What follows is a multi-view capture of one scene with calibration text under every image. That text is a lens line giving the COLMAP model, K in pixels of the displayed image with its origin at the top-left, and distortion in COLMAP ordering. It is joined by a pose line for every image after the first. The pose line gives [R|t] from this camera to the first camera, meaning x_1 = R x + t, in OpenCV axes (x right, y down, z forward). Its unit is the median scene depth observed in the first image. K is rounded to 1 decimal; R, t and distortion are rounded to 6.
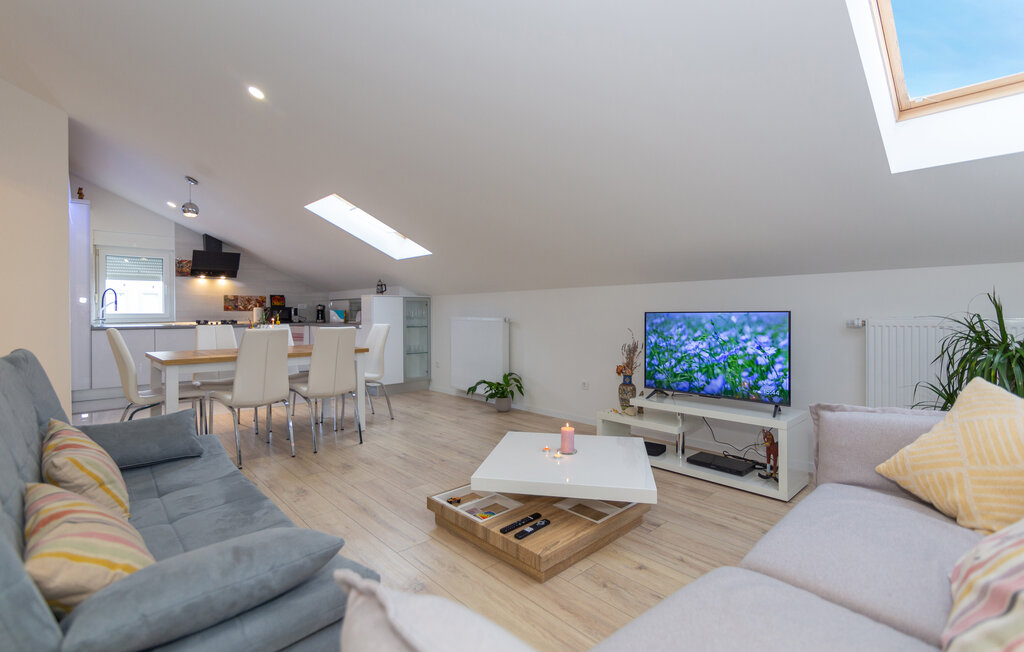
lens RADIAL K [[463.2, 0, 512.0], [0, 463.2, 326.0], [0, 0, 1]] dist [0.000722, 0.000049]
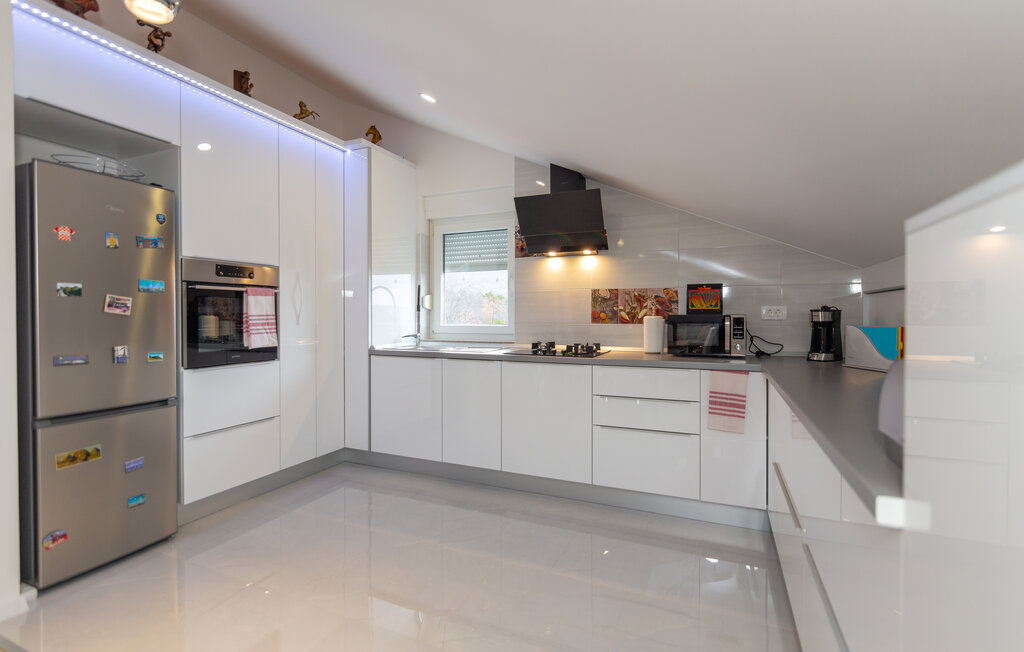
lens RADIAL K [[463.2, 0, 512.0], [0, 463.2, 326.0], [0, 0, 1]] dist [0.000722, 0.000049]
pose [[0.392892, 0.026020, -0.919217, -0.217502], [-0.026579, 0.999503, 0.016932, -0.034943], [0.919201, 0.017779, 0.393388, 0.730633]]
